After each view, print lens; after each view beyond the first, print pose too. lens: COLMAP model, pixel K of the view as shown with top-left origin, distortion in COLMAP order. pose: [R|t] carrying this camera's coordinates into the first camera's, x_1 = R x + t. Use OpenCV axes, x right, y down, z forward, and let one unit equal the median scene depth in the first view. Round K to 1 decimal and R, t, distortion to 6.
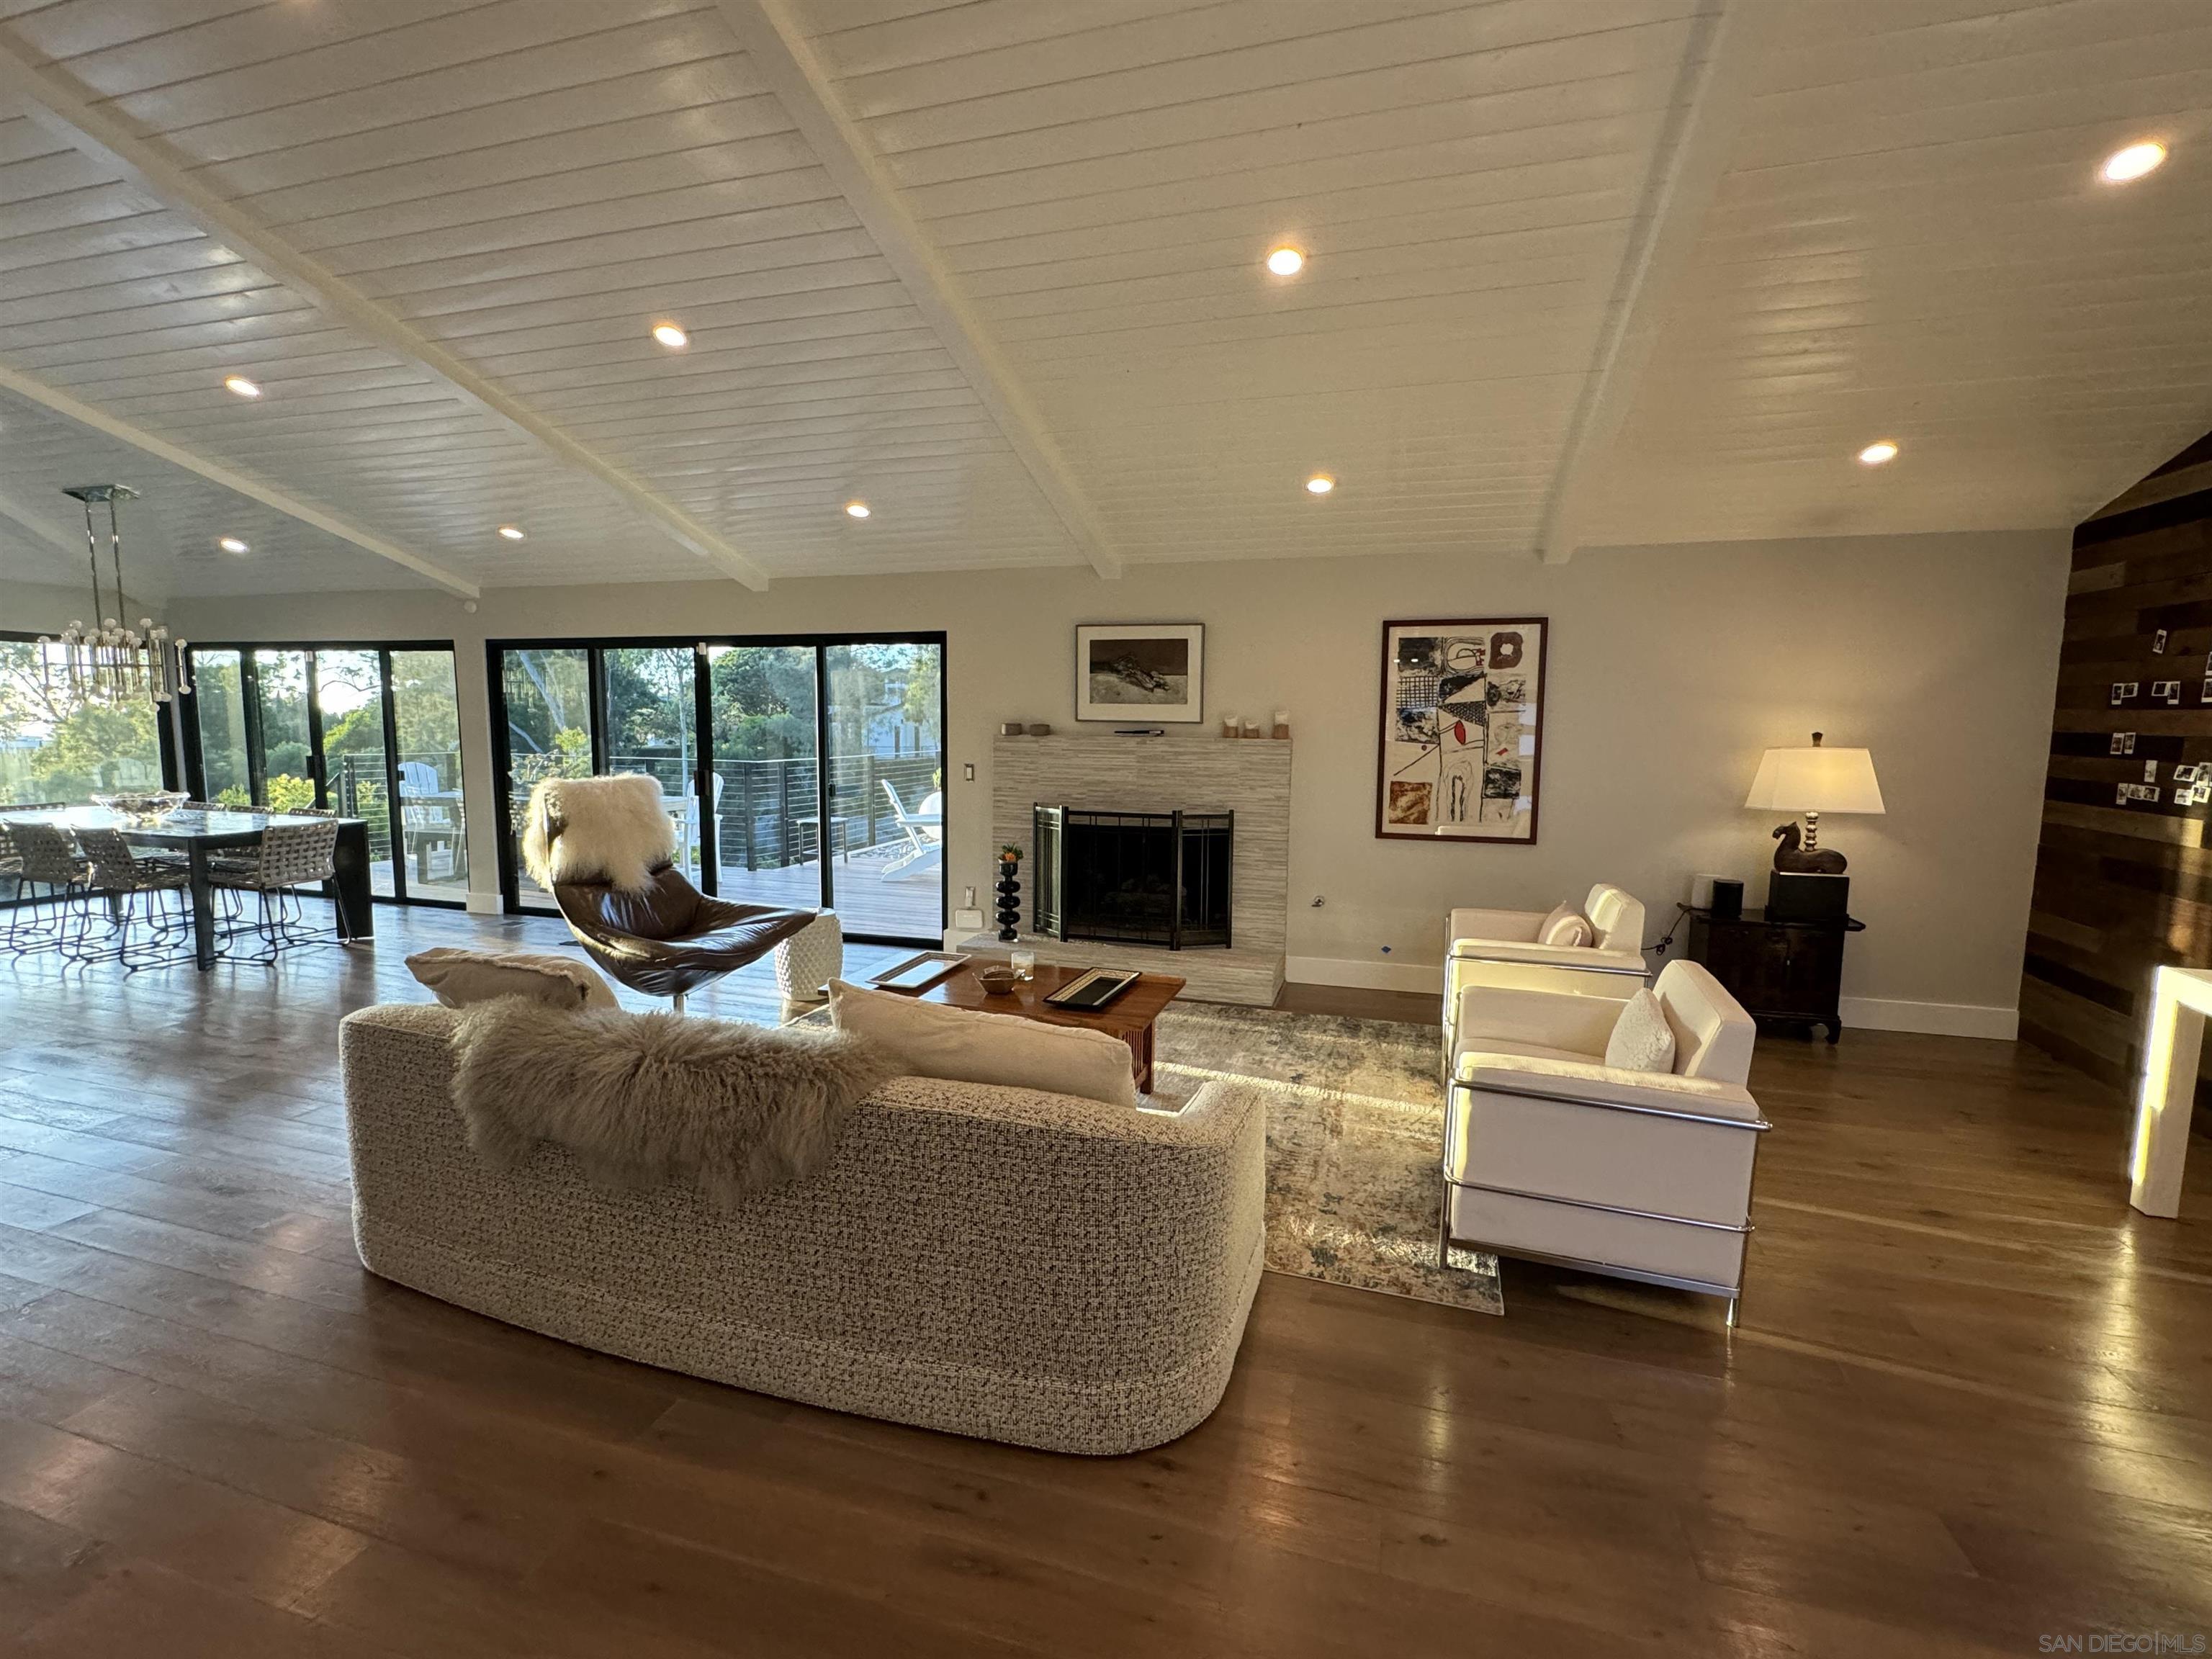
lens RADIAL K [[996.2, 0, 1107.2], [0, 996.2, 826.8], [0, 0, 1]] dist [-0.001748, 0.000386]
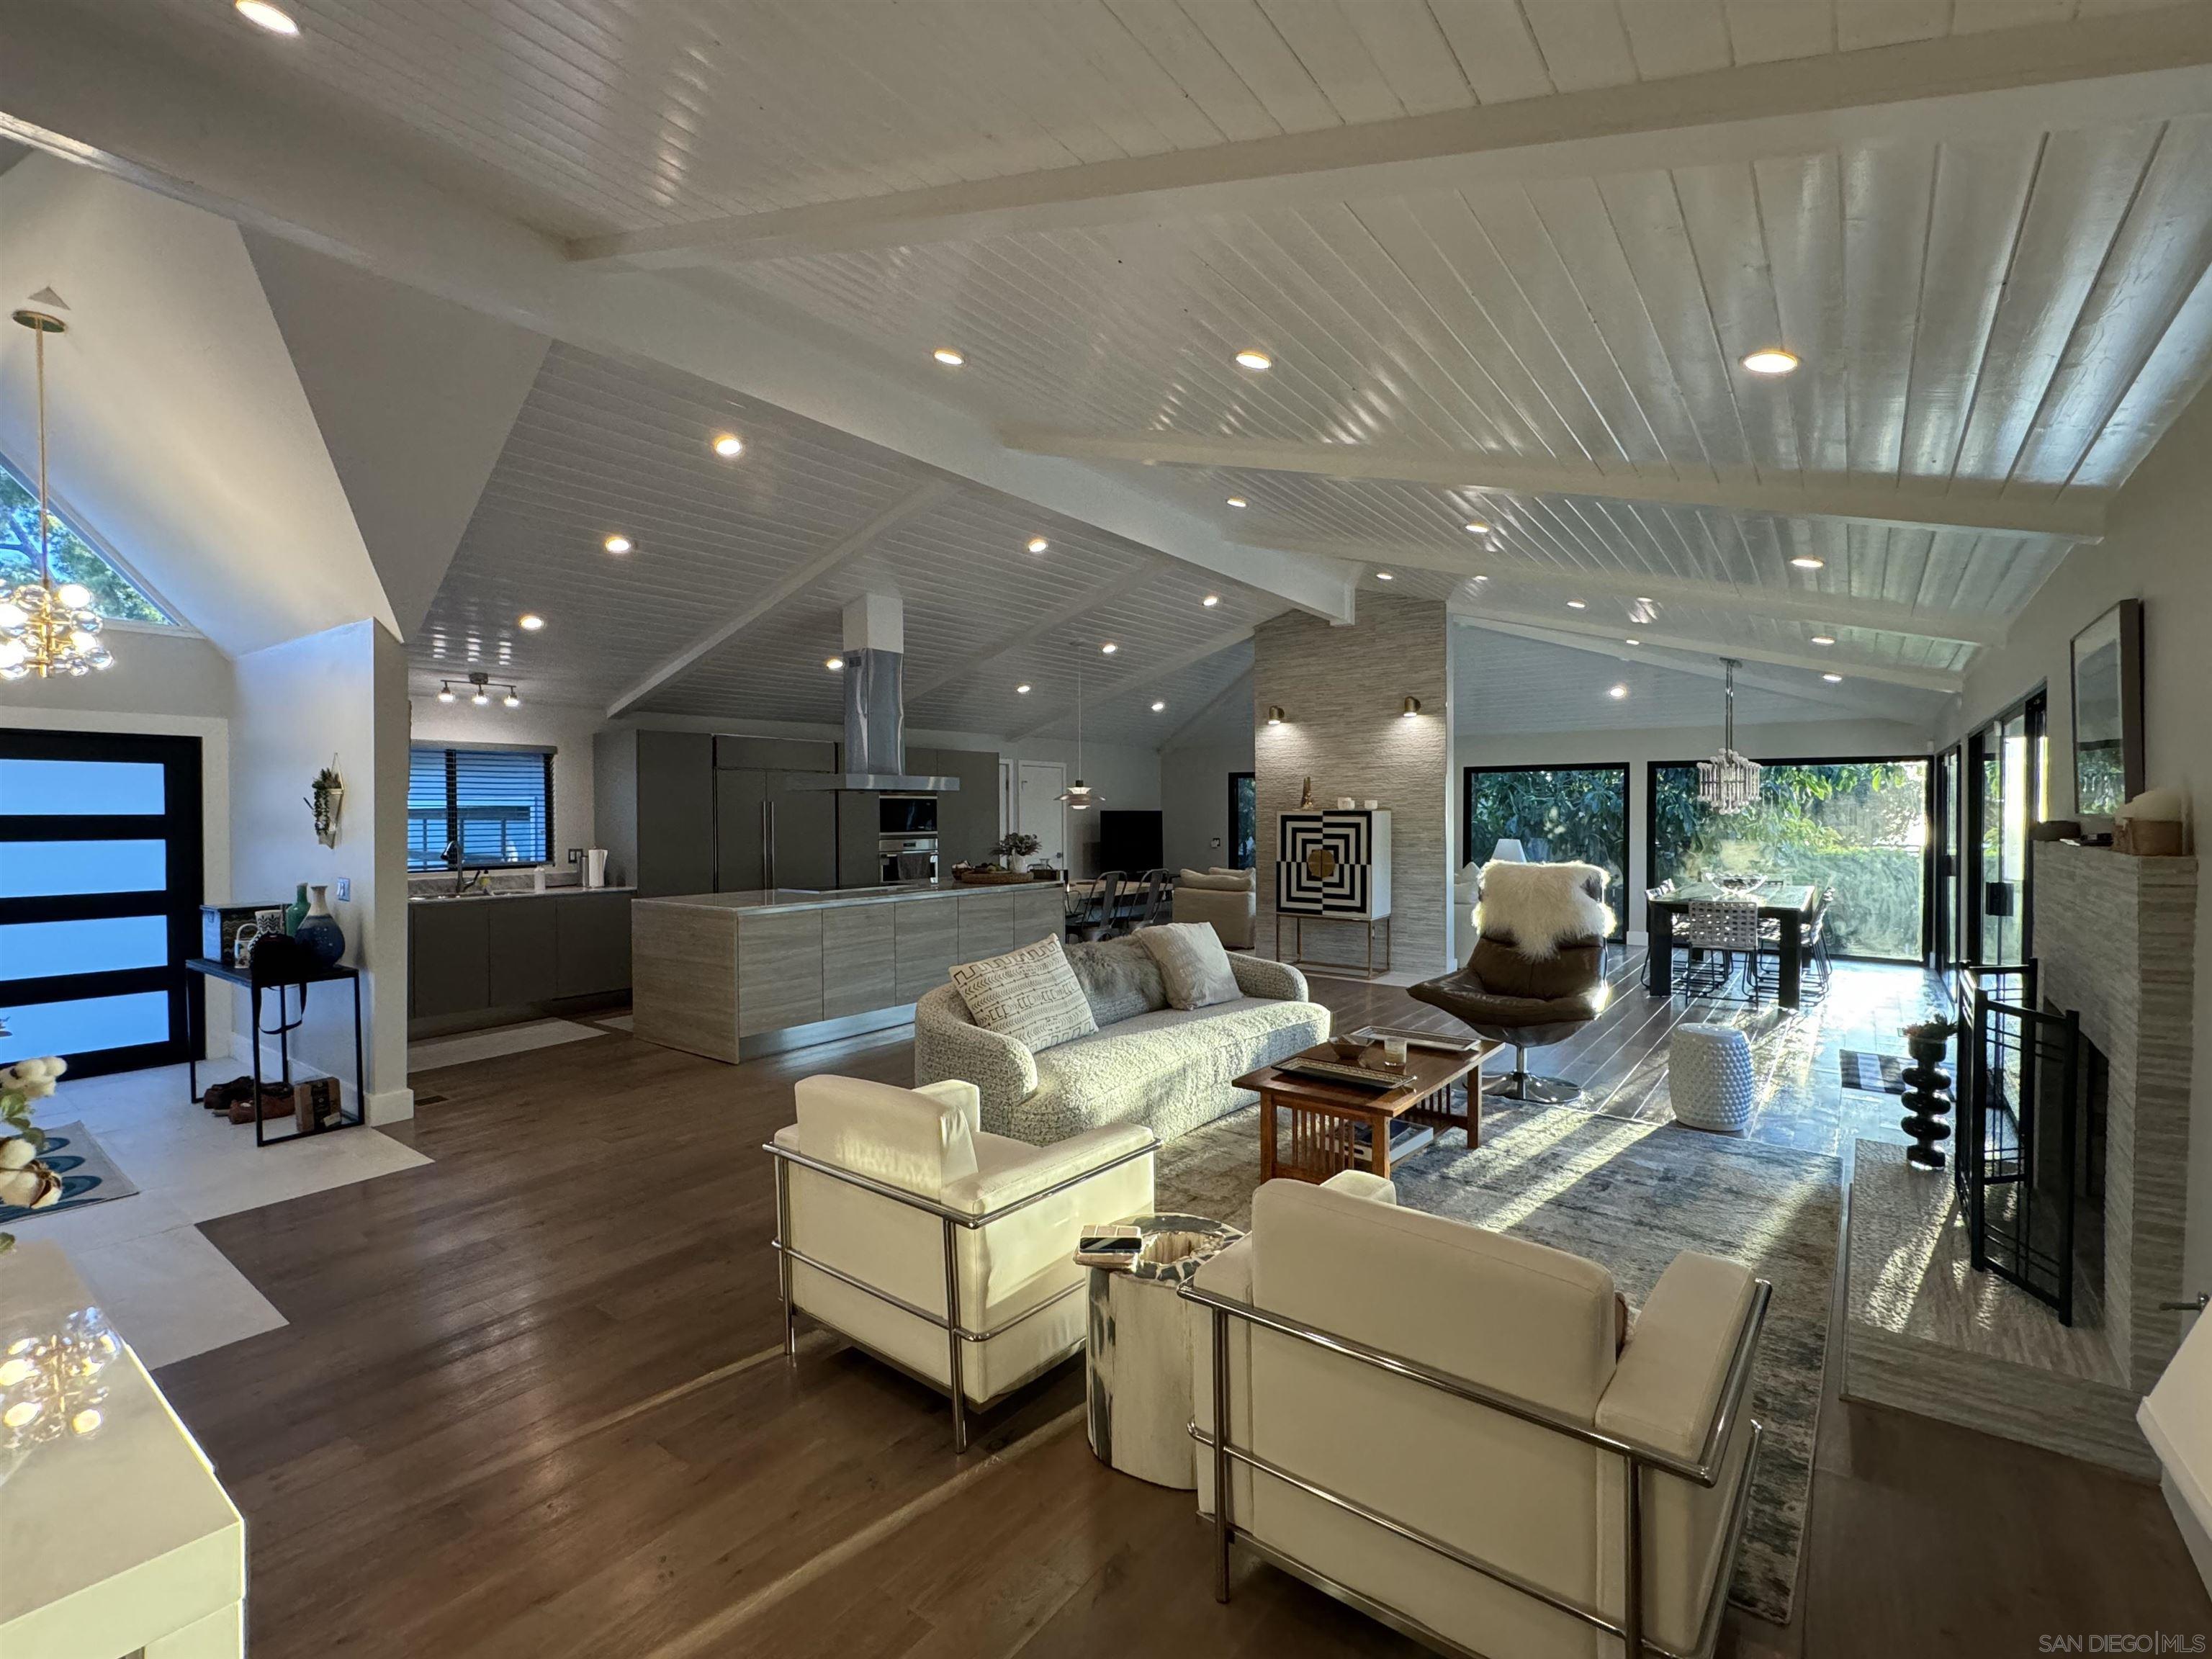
lens RADIAL K [[996.2, 0, 1107.2], [0, 996.2, 826.8], [0, 0, 1]] dist [-0.001748, 0.000386]
pose [[-0.349589, 0.001689, -0.936902, 0.713743], [-0.102614, 0.993913, 0.040080, -0.074401], [0.931267, 0.110151, -0.347288, 0.770522]]
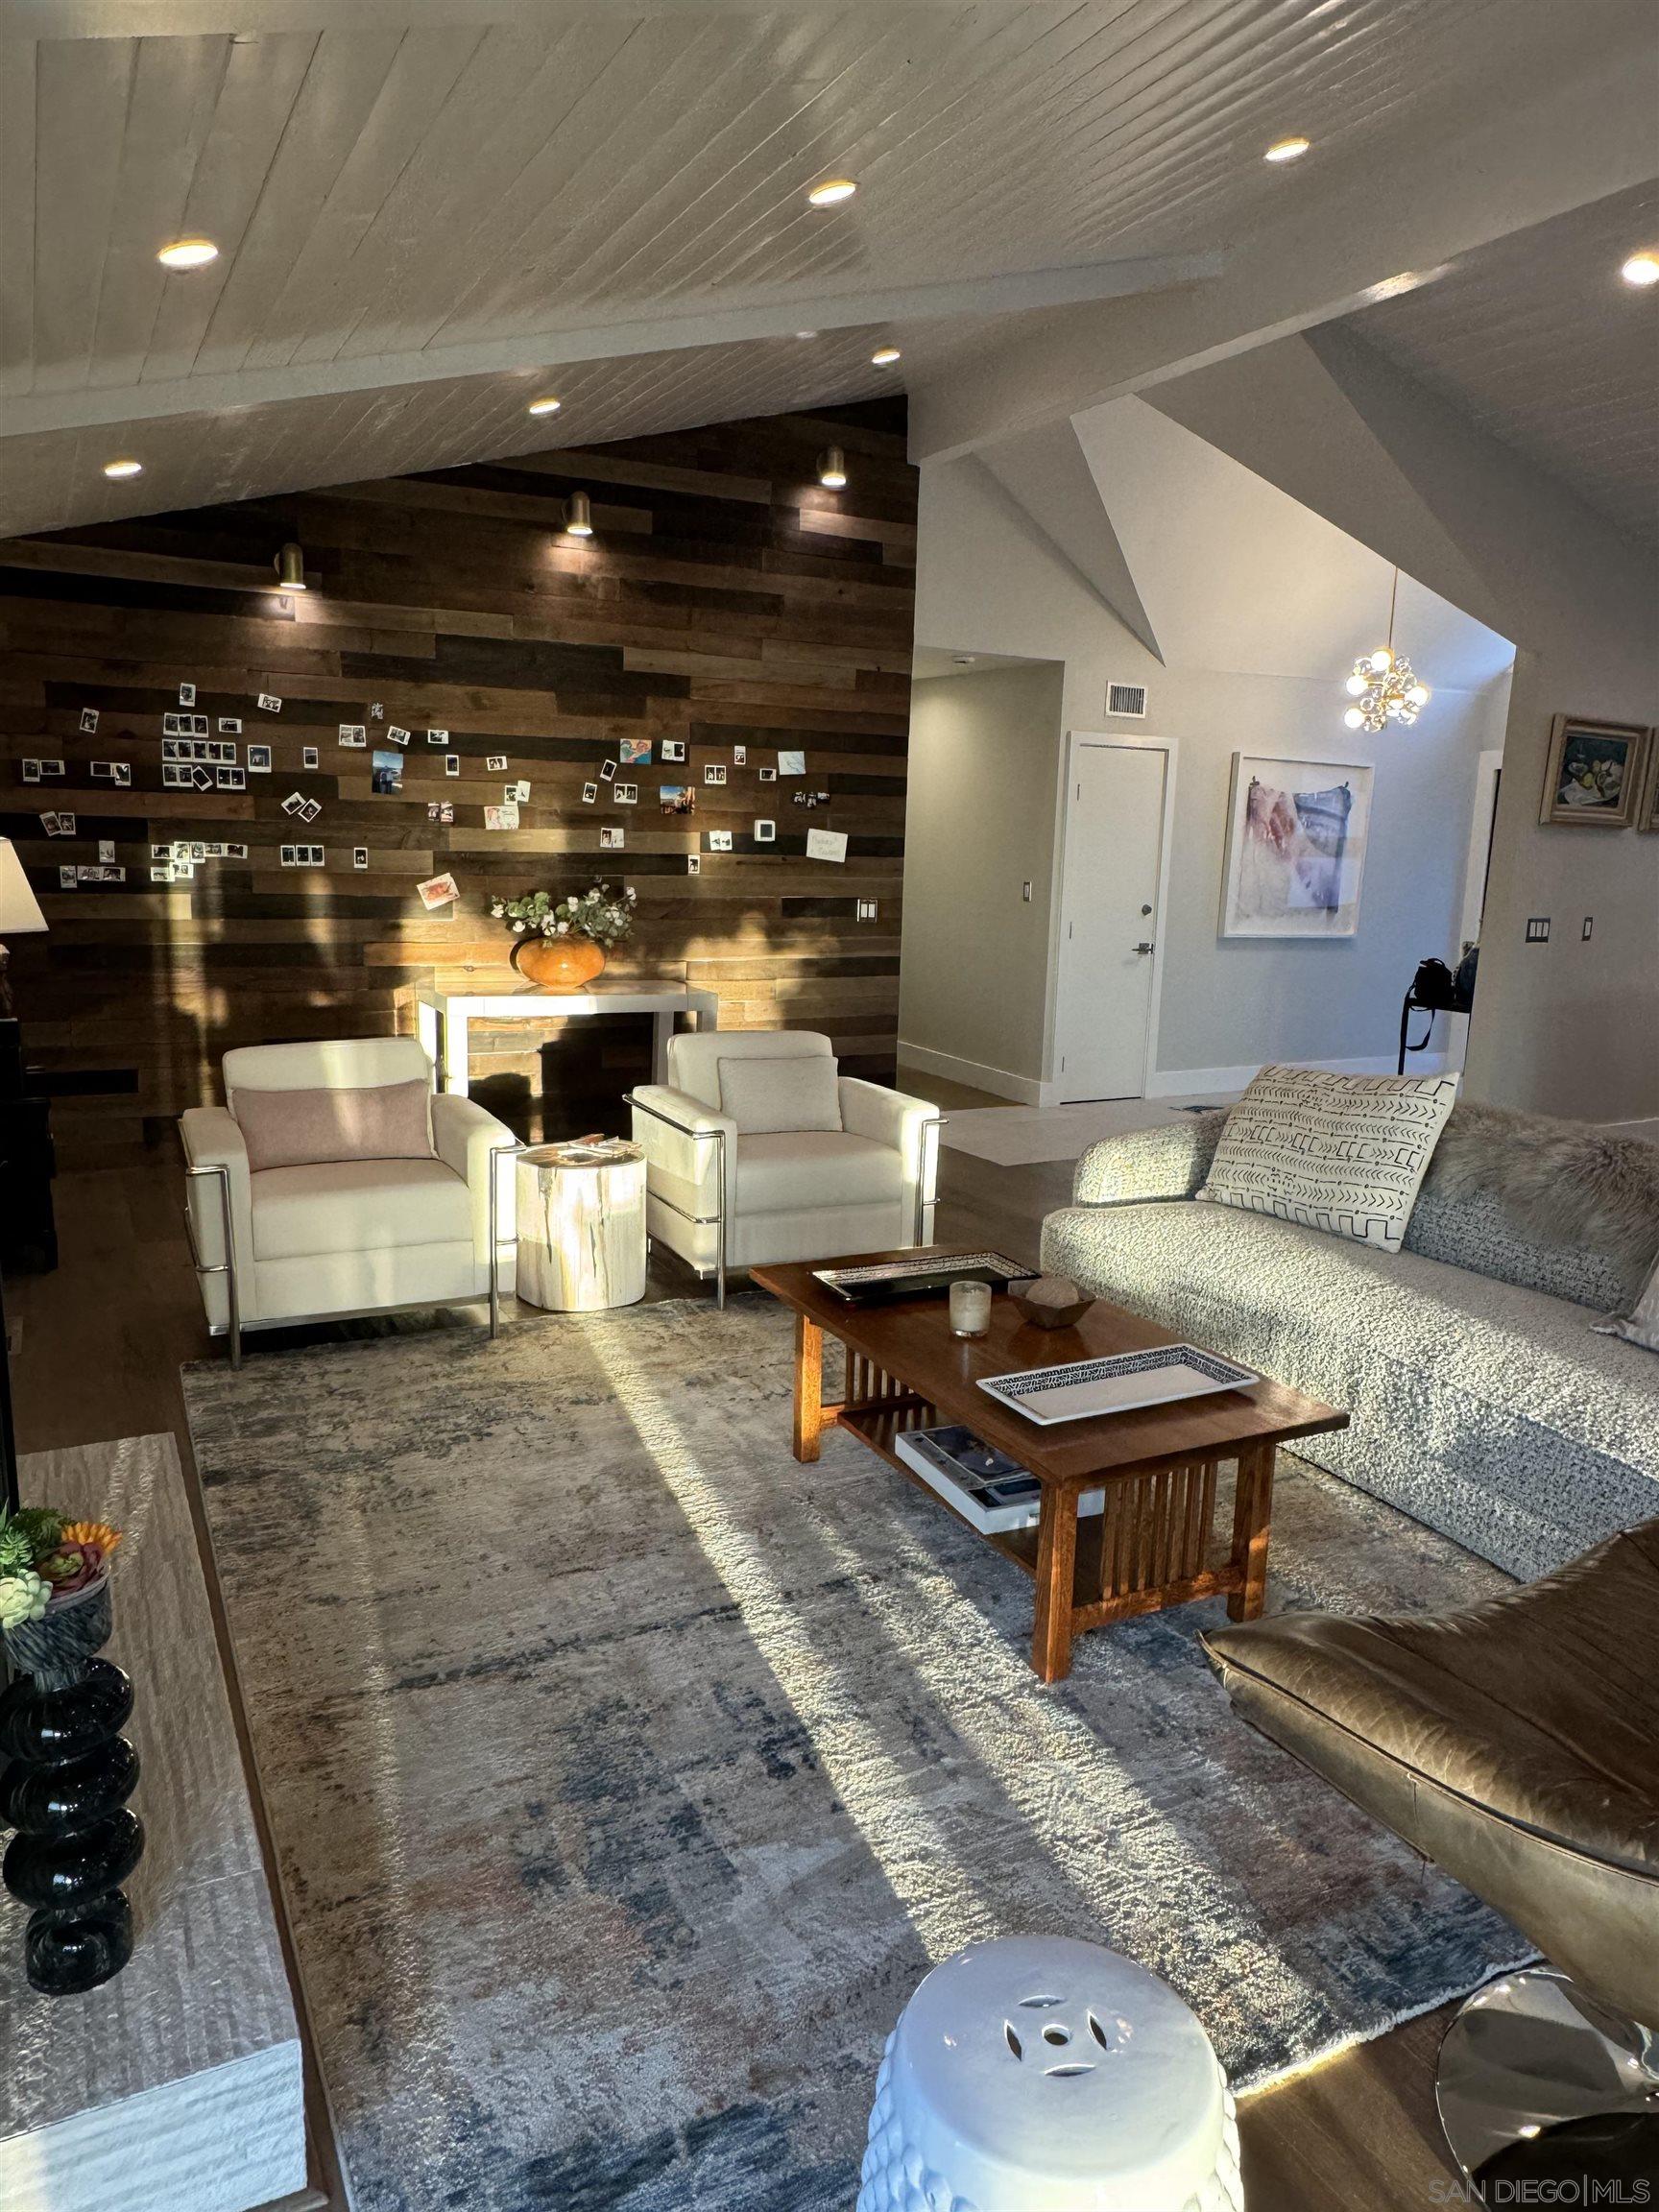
lens RADIAL K [[1475.2, 0, 829.5], [0, 1475.2, 1106.0], [0, 0, 1]] dist [-0.006819, 0.000124]
pose [[-0.701023, -0.160491, 0.694845, -0.405425], [0.044386, 0.962639, 0.267125, -0.128809], [-0.711756, 0.218102, -0.667708, 1.132093]]
